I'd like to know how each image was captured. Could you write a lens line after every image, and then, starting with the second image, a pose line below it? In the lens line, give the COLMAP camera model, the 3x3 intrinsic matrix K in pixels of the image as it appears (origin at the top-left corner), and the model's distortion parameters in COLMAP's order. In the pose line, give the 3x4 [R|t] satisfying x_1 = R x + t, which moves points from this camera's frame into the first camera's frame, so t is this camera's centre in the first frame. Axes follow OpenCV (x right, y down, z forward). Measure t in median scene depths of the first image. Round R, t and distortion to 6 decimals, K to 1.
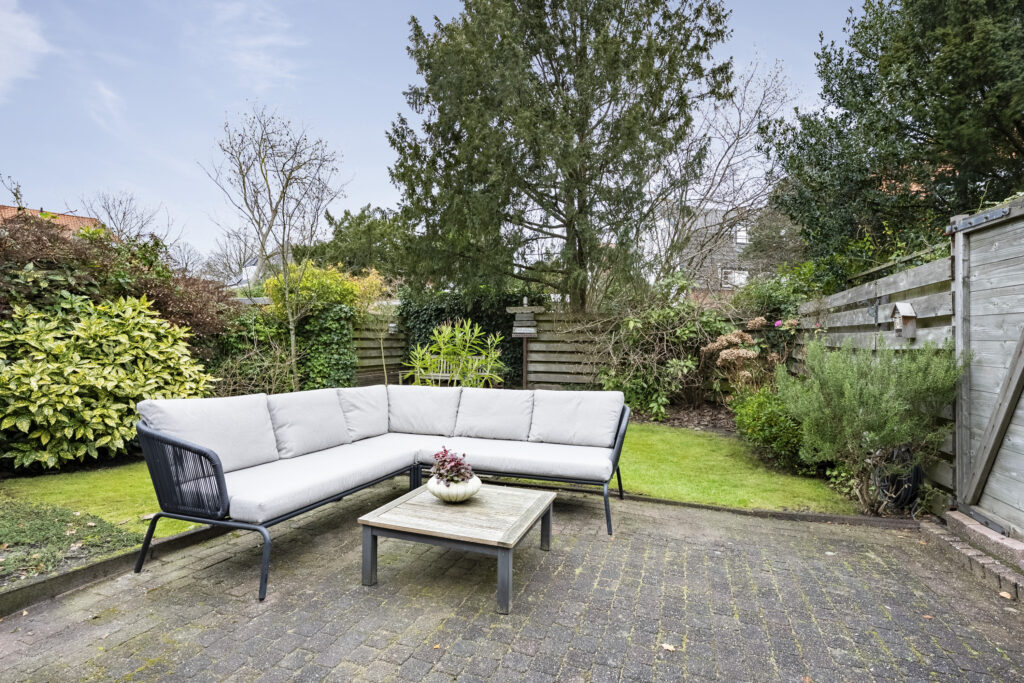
lens RADIAL K [[479.3, 0, 517.3], [0, 479.3, 341.6], [0, 0, 1]] dist [-0.003422, -0.000690]
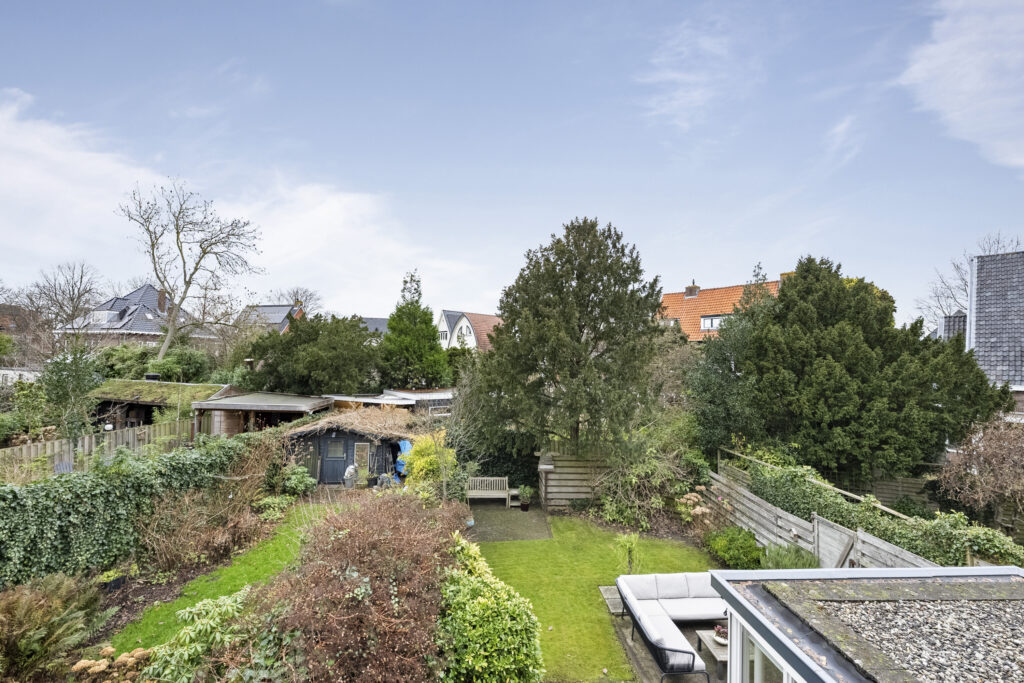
lens RADIAL K [[424.2, 0, 518.3], [0, 424.2, 338.5], [0, 0, 1]] dist [-0.010532, 0.000219]
pose [[0.925313, 0.032223, 0.377832, -0.272040], [-0.013560, 0.998557, -0.051954, -0.165094], [-0.378961, 0.042951, 0.924416, -0.125470]]
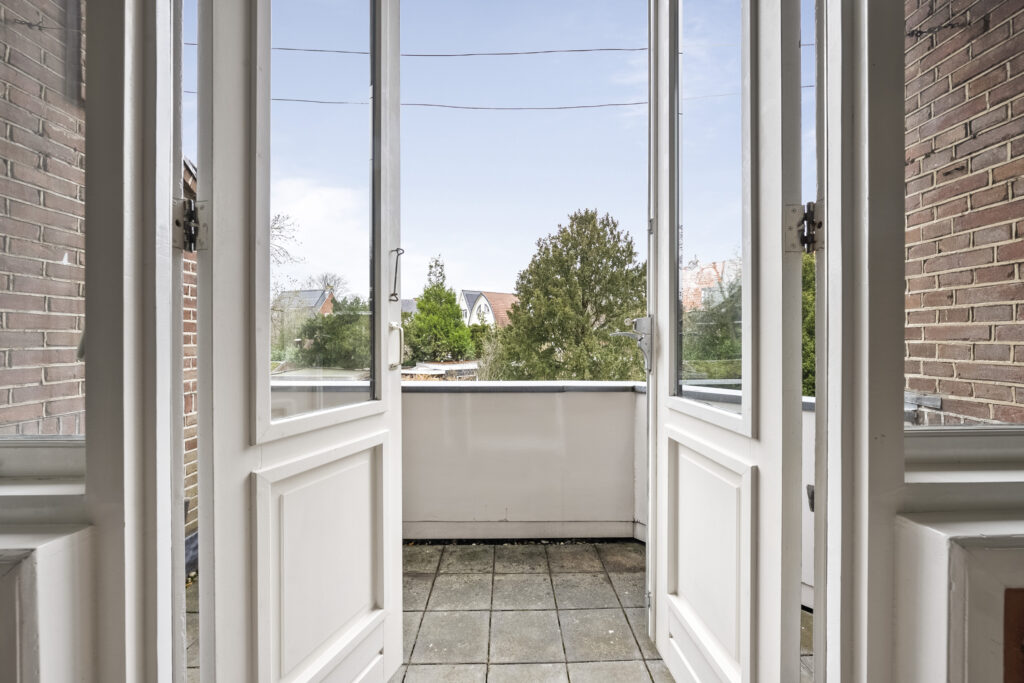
lens RADIAL K [[424.2, 0, 513.0], [0, 424.2, 341.6], [0, 0, 1]] dist [-0.010532, 0.000219]
pose [[0.943963, -0.015129, 0.329703, -0.317795], [0.012500, 0.999871, 0.010094, -0.156294], [-0.329814, -0.005407, 0.944031, -0.249350]]
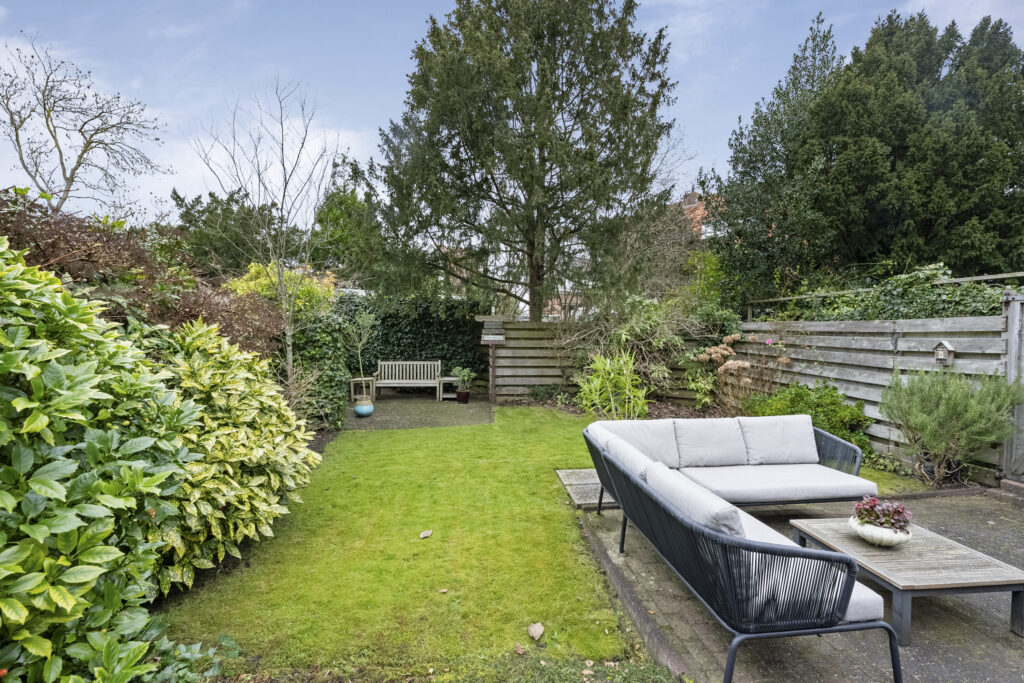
lens RADIAL K [[424.2, 0, 516.0], [0, 424.2, 347.2], [0, 0, 1]] dist [-0.010532, 0.000219]
pose [[0.917540, -0.019415, 0.397169, -0.139001], [0.004017, 0.999209, 0.039564, -0.017649], [-0.397623, -0.034707, 0.916892, 0.049620]]
